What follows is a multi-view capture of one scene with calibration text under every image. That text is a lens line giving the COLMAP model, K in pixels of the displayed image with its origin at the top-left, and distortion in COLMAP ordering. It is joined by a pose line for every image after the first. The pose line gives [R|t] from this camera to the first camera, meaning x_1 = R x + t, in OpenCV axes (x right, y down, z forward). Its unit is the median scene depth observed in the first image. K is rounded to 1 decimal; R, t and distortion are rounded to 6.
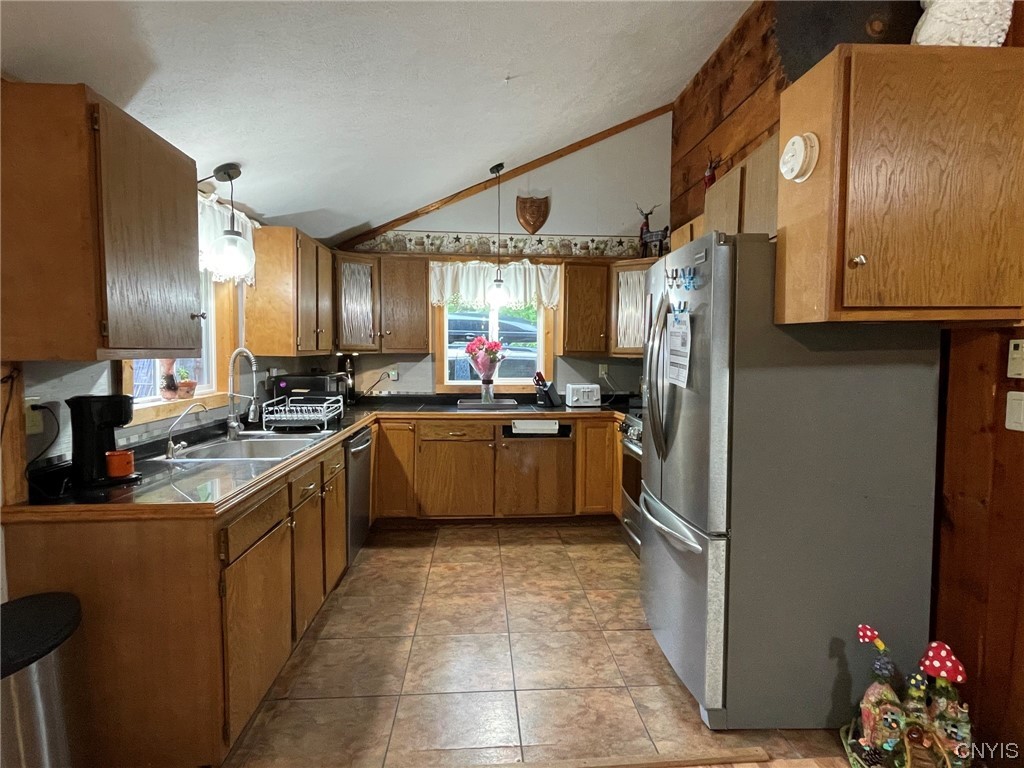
lens RADIAL K [[523.0, 0, 512.8], [0, 523.0, 379.9], [0, 0, 1]] dist [0.000882, 0.000712]
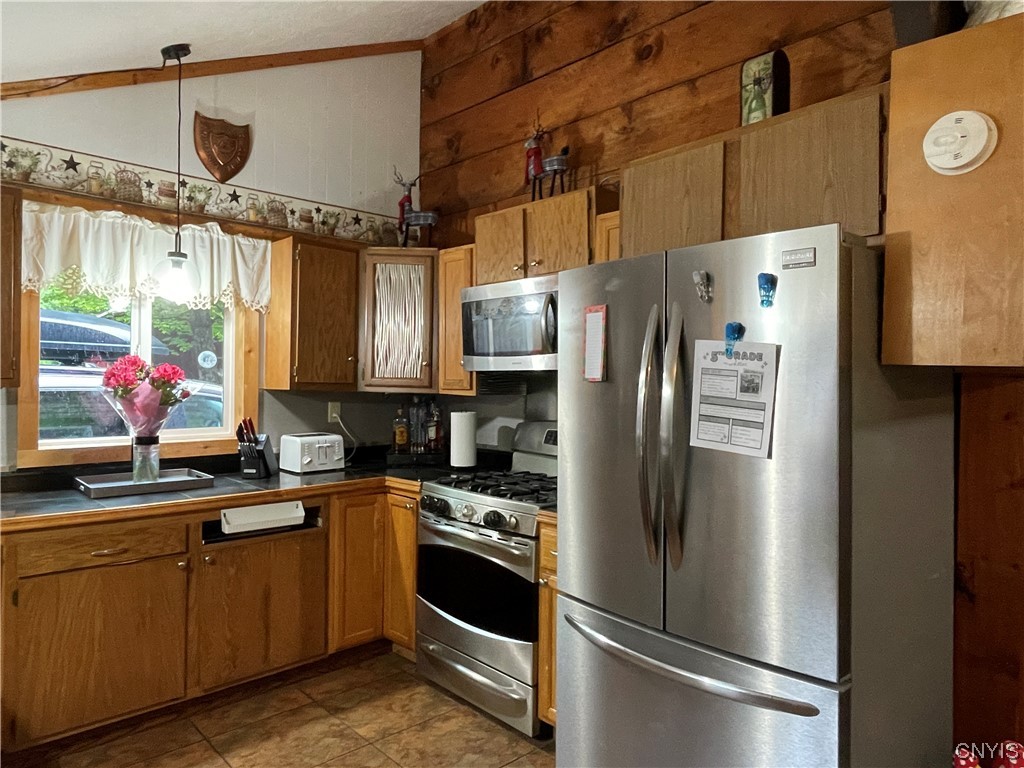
lens RADIAL K [[663.5, 0, 510.9], [0, 663.5, 378.7], [0, 0, 1]] dist [0.000770, 0.000257]
pose [[0.779554, 0.003594, 0.626324, -0.183054], [0.023595, 0.999105, -0.035102, -0.026229], [-0.625890, 0.042142, 0.778772, 0.238814]]
